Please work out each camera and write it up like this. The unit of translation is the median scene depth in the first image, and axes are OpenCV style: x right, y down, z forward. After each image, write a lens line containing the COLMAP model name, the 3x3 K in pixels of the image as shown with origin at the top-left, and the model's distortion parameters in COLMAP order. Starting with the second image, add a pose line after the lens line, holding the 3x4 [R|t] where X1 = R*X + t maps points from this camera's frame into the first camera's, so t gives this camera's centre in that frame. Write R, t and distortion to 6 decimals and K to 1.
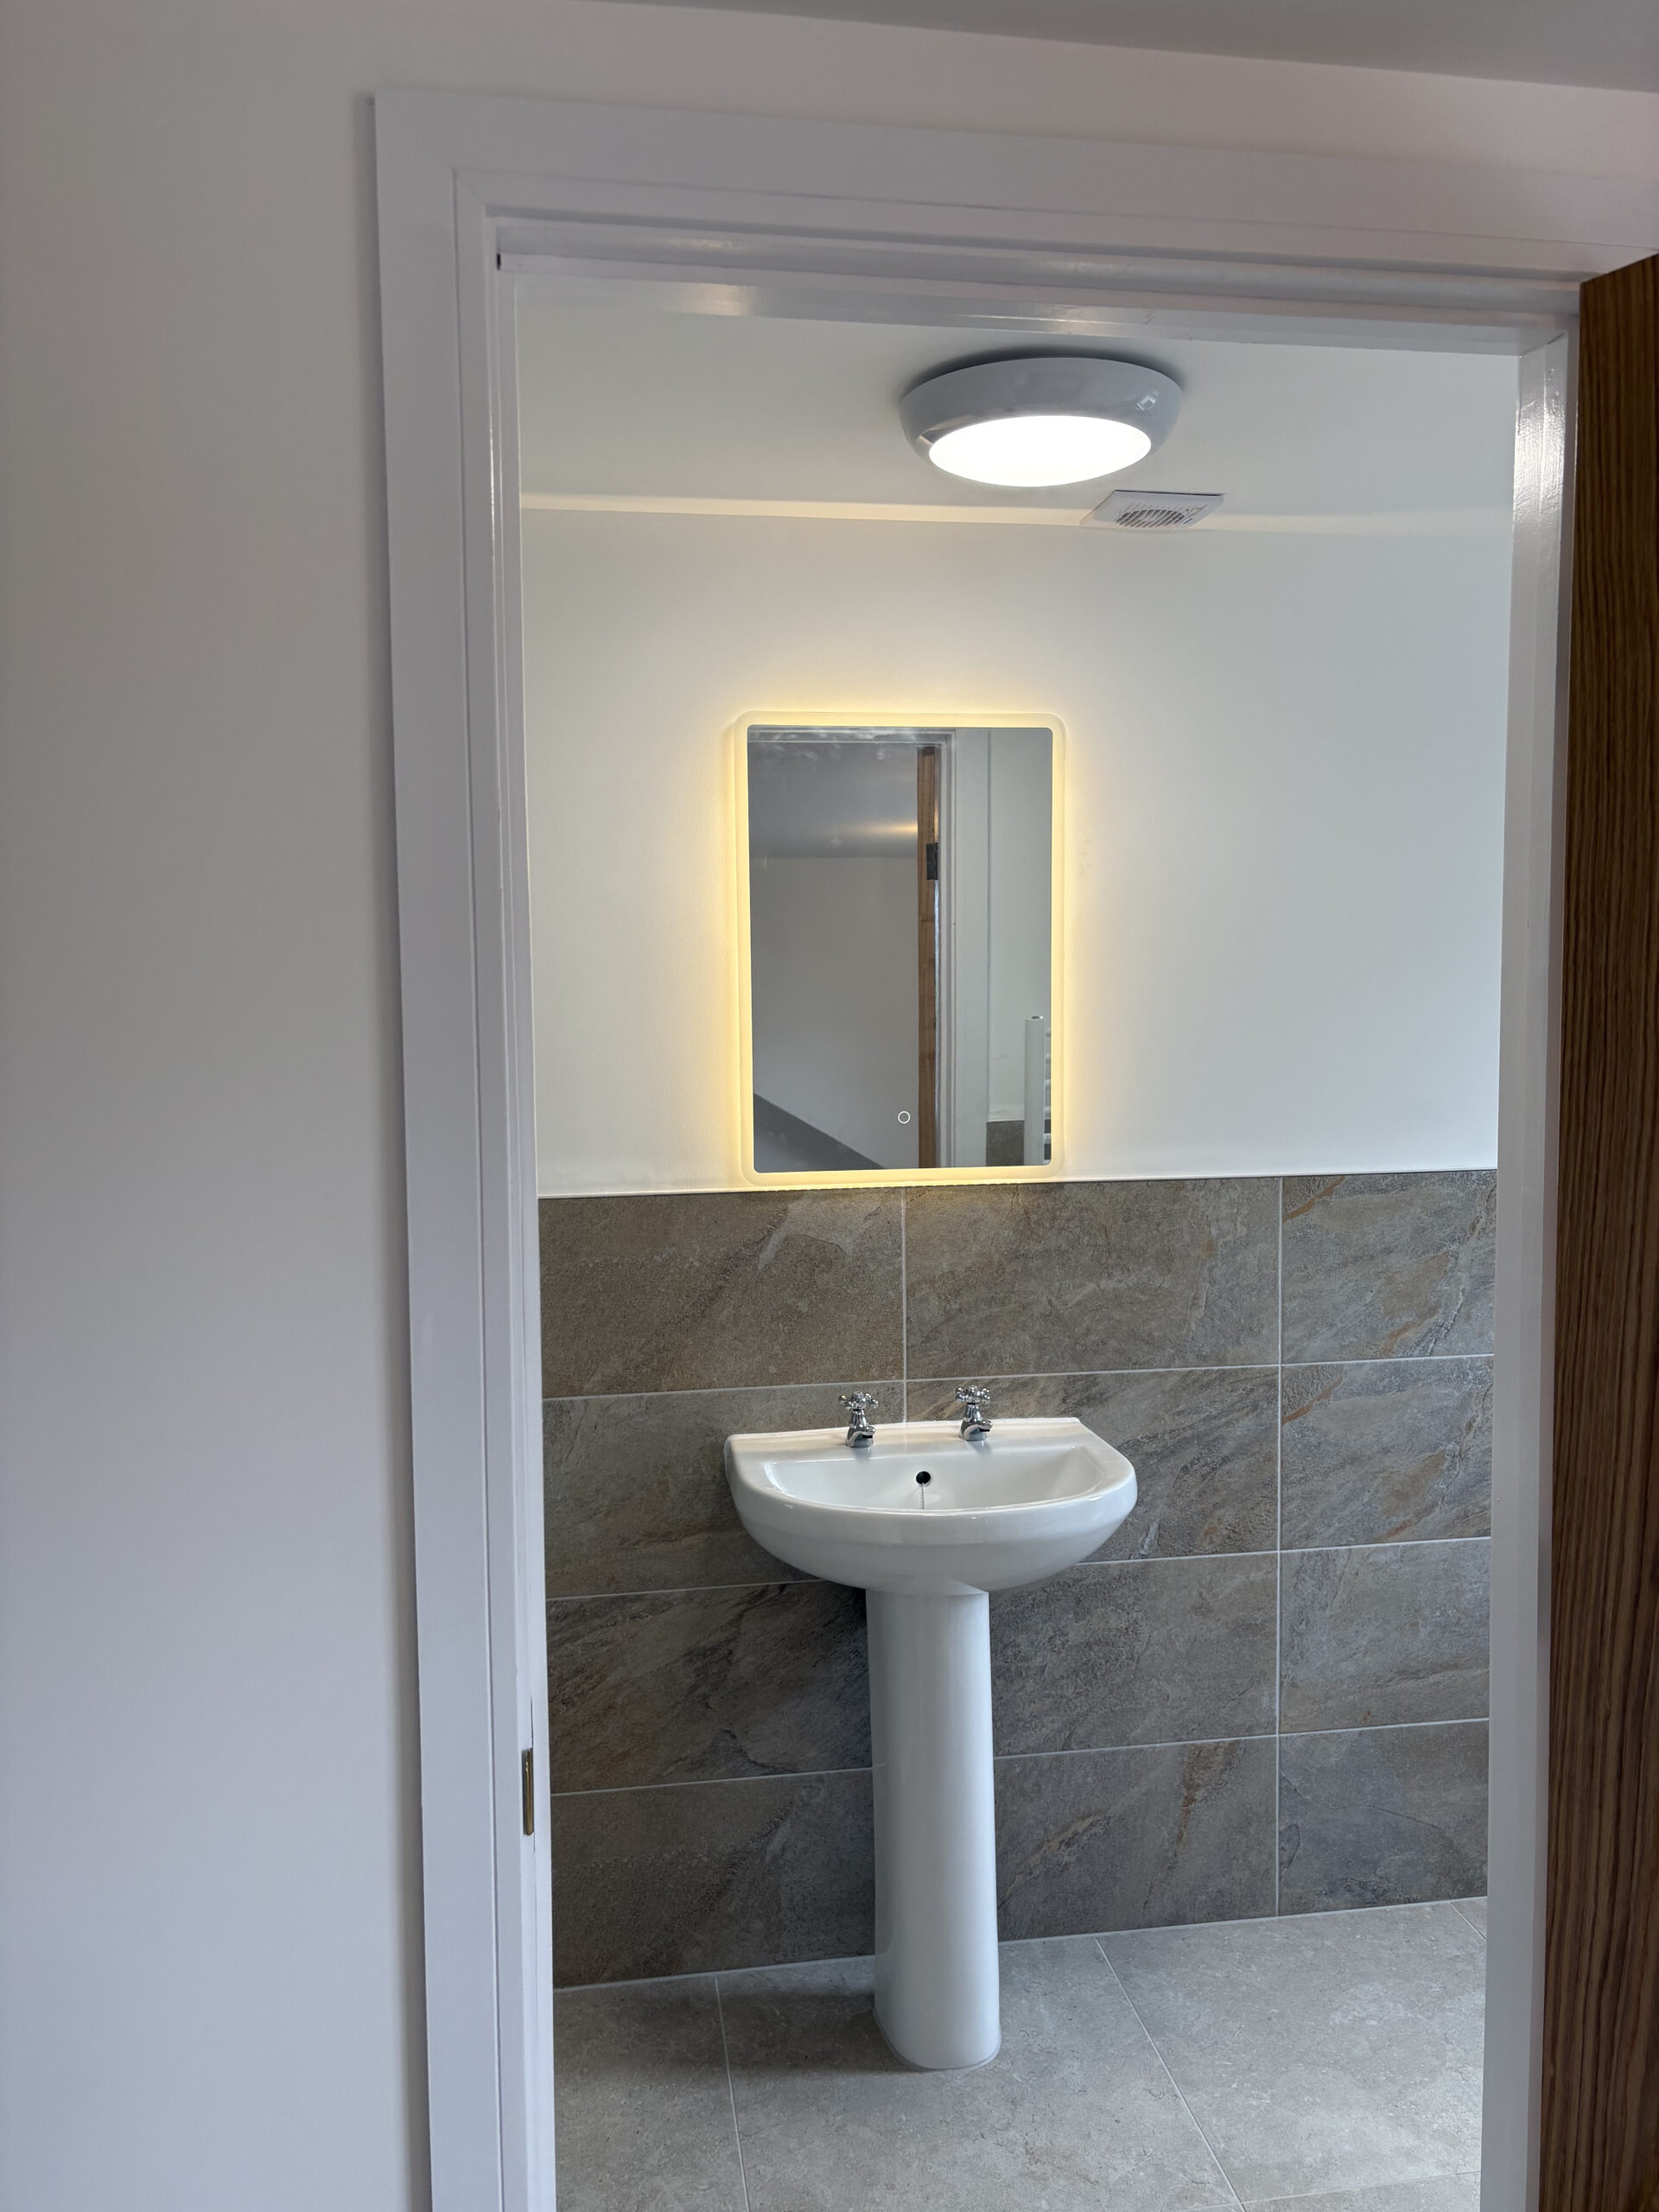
lens RADIAL K [[1693.3, 0, 837.2], [0, 1693.3, 1113.1], [0, 0, 1]] dist [0.073577, -0.080423]
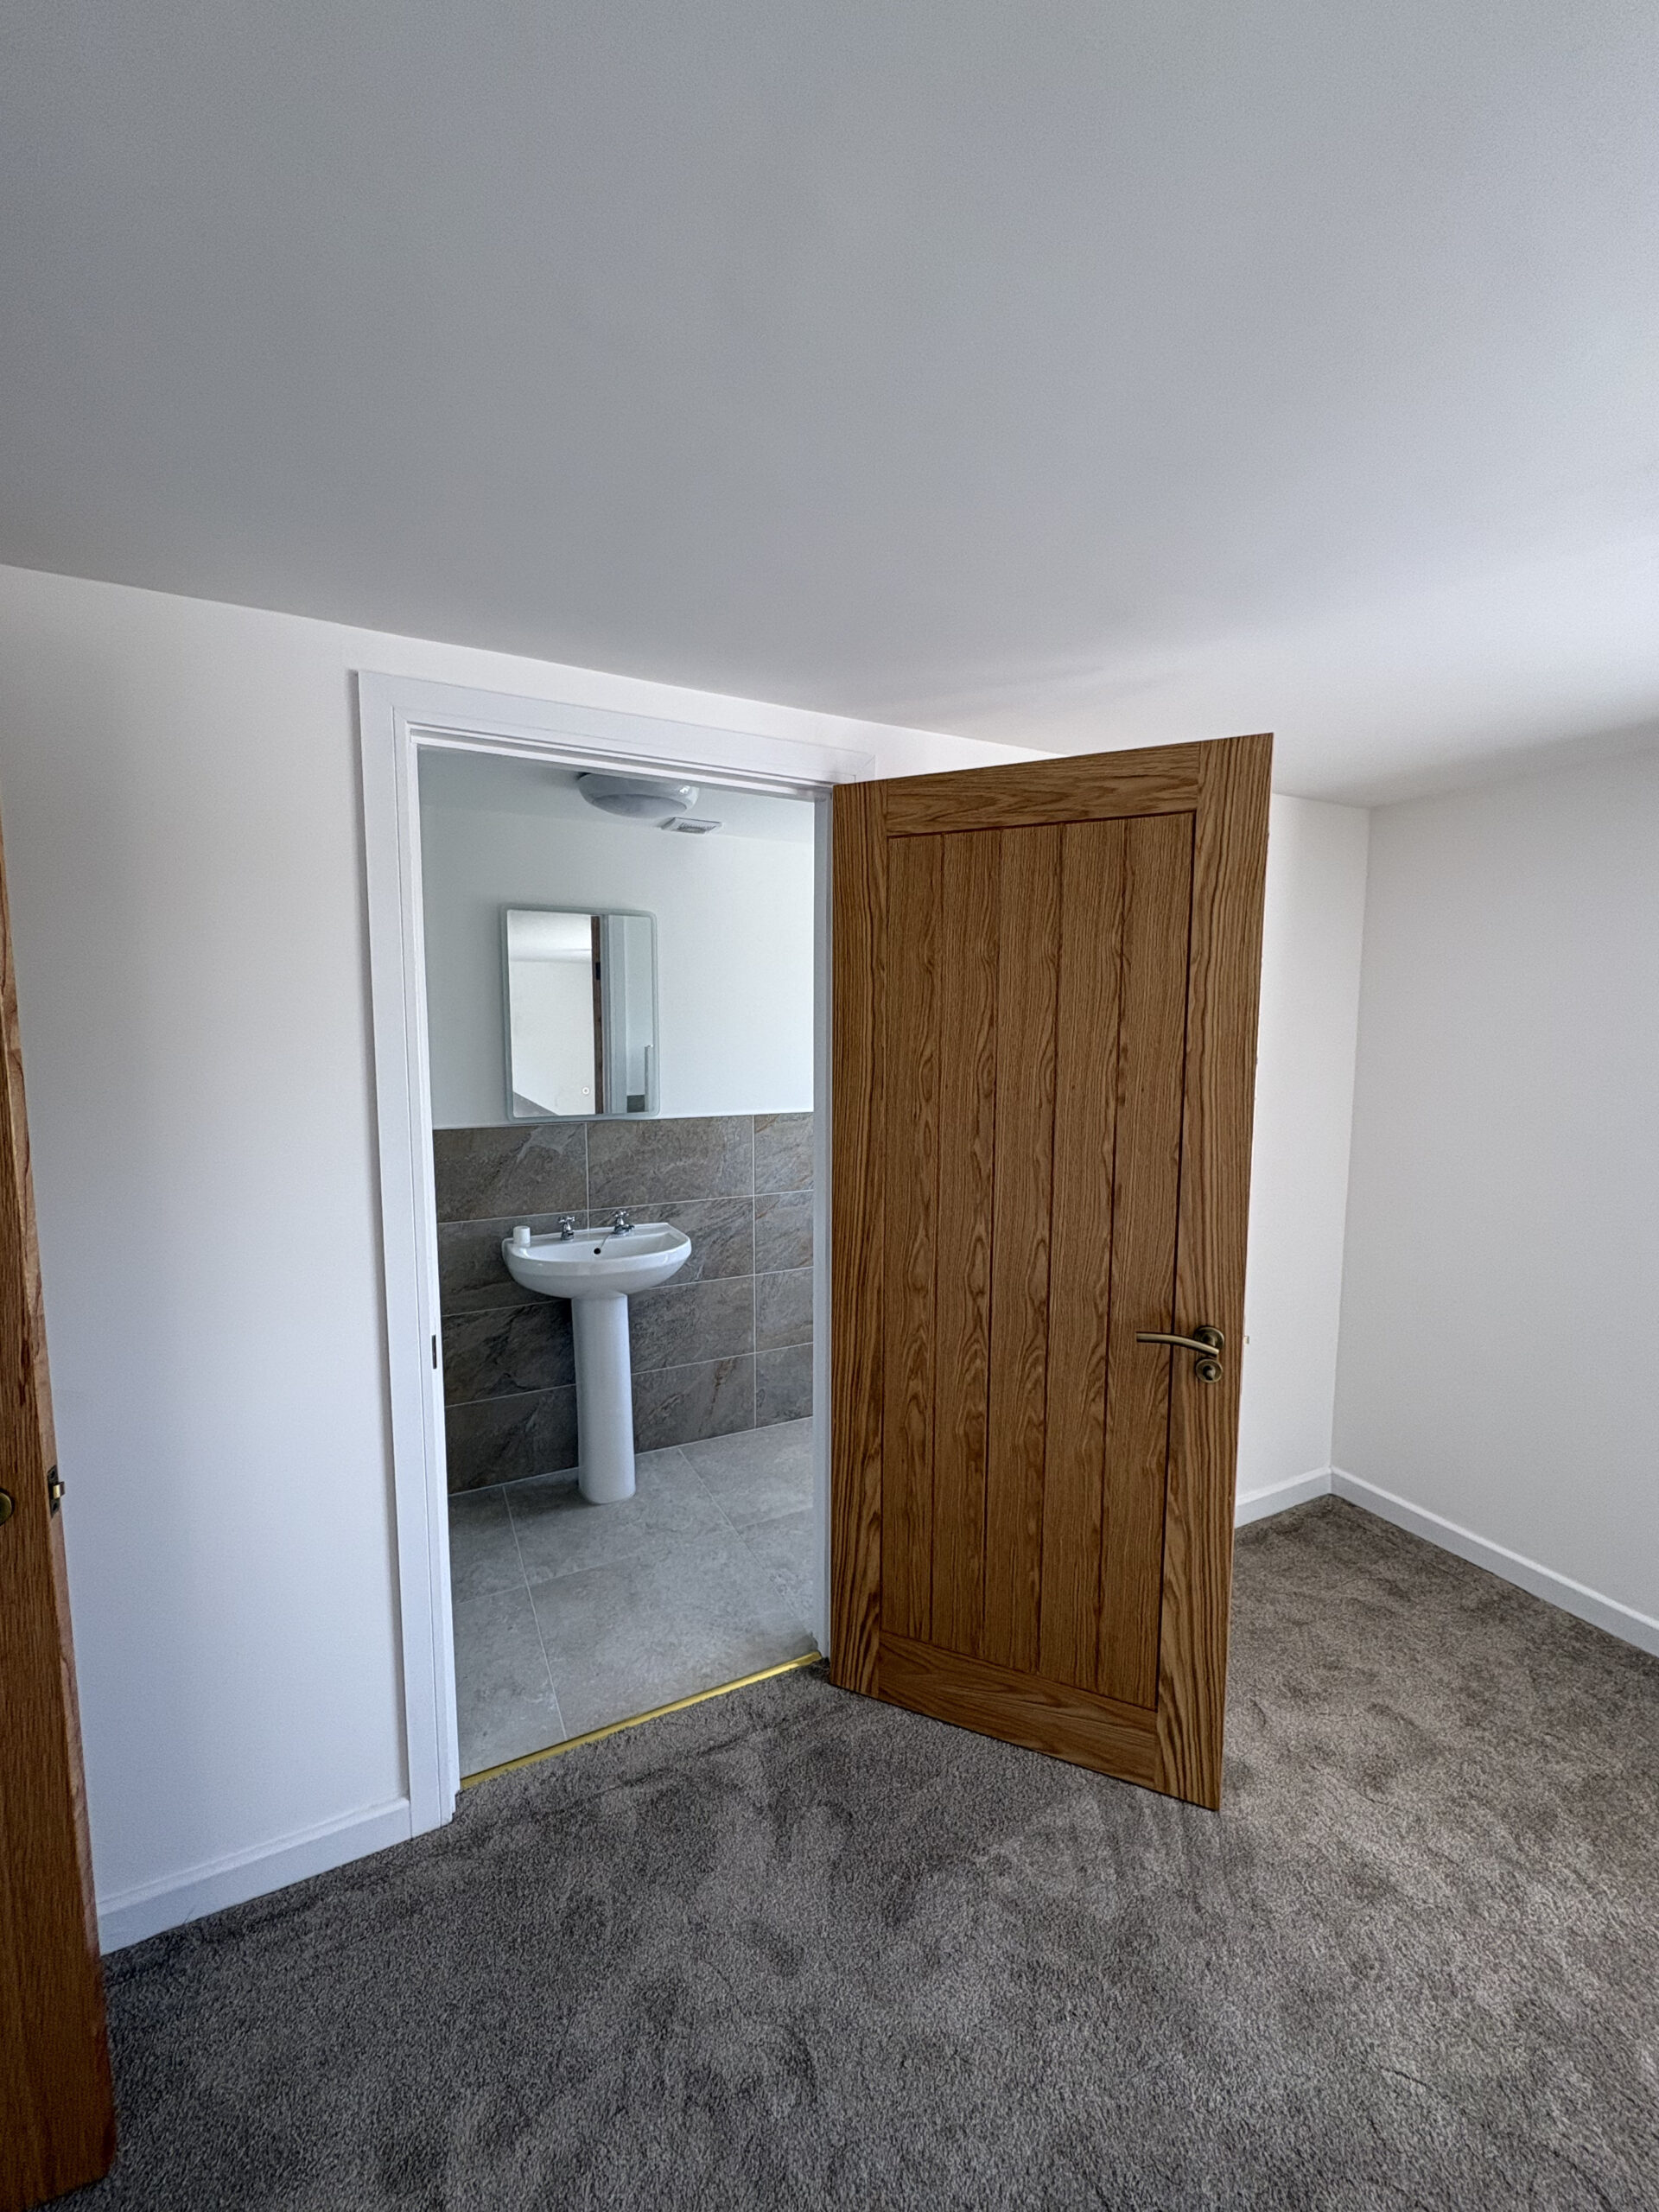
lens RADIAL K [[876.7, 0, 821.6], [0, 876.7, 1106.0], [0, 0, 1]] dist [0.000194, 0.000008]
pose [[0.954600, -0.017915, 0.297350, -0.006520], [0.015710, 0.999829, 0.009804, 0.015542], [-0.297475, -0.004688, 0.954718, -0.177876]]
